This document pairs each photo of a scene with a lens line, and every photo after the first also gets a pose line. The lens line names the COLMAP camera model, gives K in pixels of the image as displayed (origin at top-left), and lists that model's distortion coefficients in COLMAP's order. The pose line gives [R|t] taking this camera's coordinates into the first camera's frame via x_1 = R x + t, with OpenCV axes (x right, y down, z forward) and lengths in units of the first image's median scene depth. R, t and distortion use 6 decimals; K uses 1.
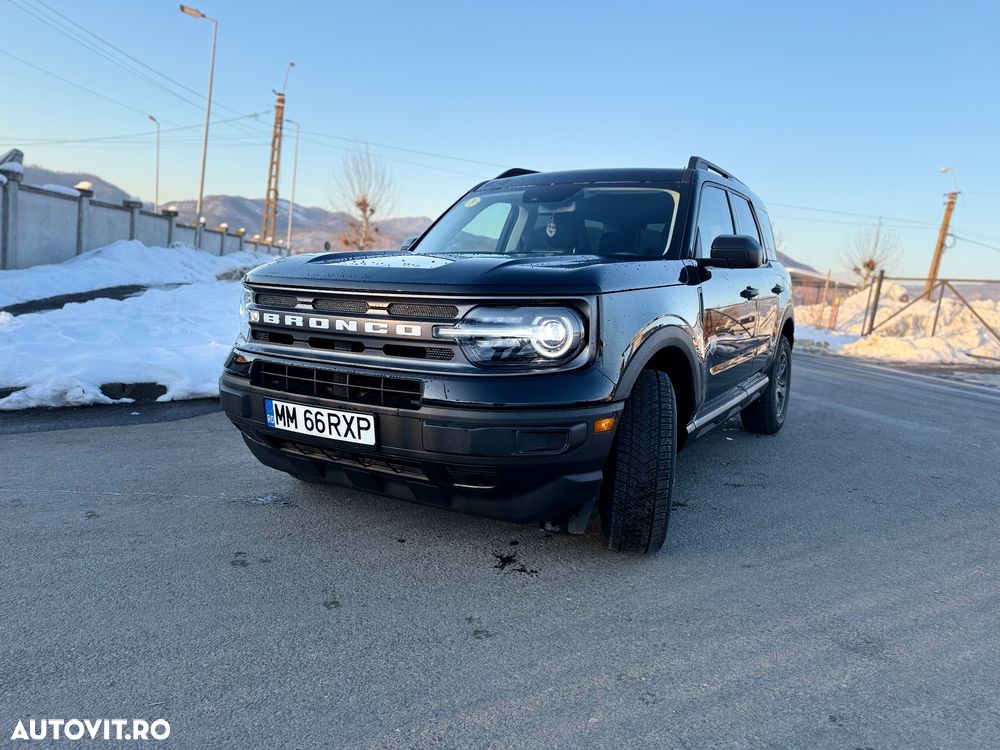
lens RADIAL K [[702.6, 0, 507.8], [0, 702.6, 372.7], [0, 0, 1]] dist [0.065938, -0.066838]
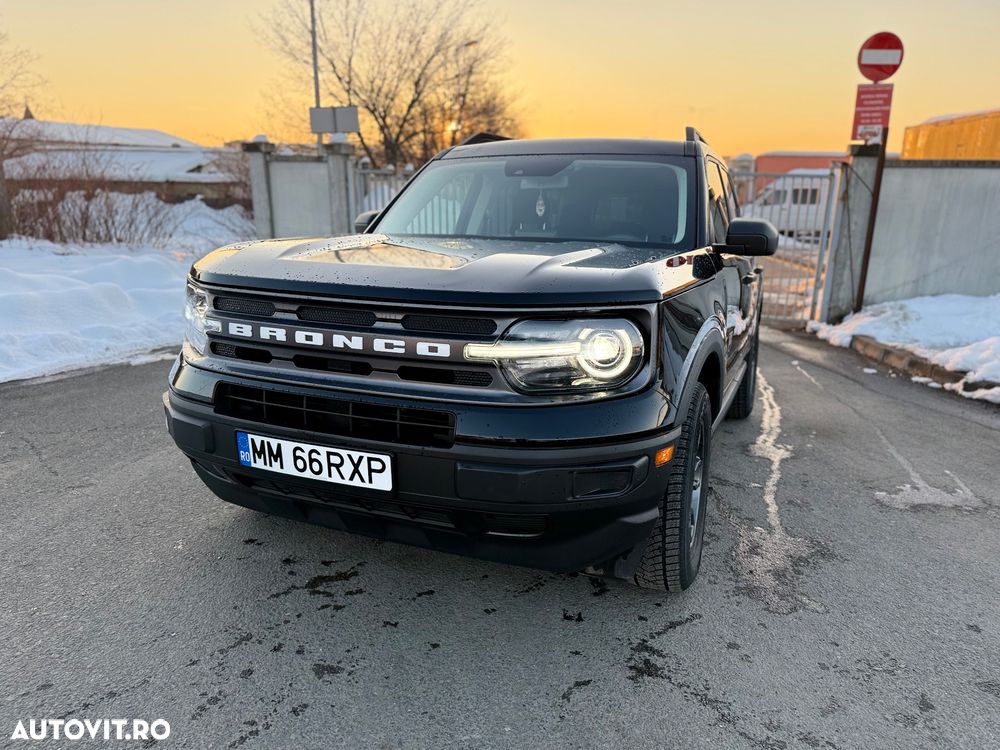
lens RADIAL K [[702.6, 0, 500.5], [0, 702.6, 374.6], [0, 0, 1]] dist [0.065938, -0.066838]
pose [[0.989555, -0.026475, 0.141701, -0.166776], [0.017623, 0.997835, 0.063367, -0.075724], [-0.143072, -0.060208, 0.987879, 0.177766]]
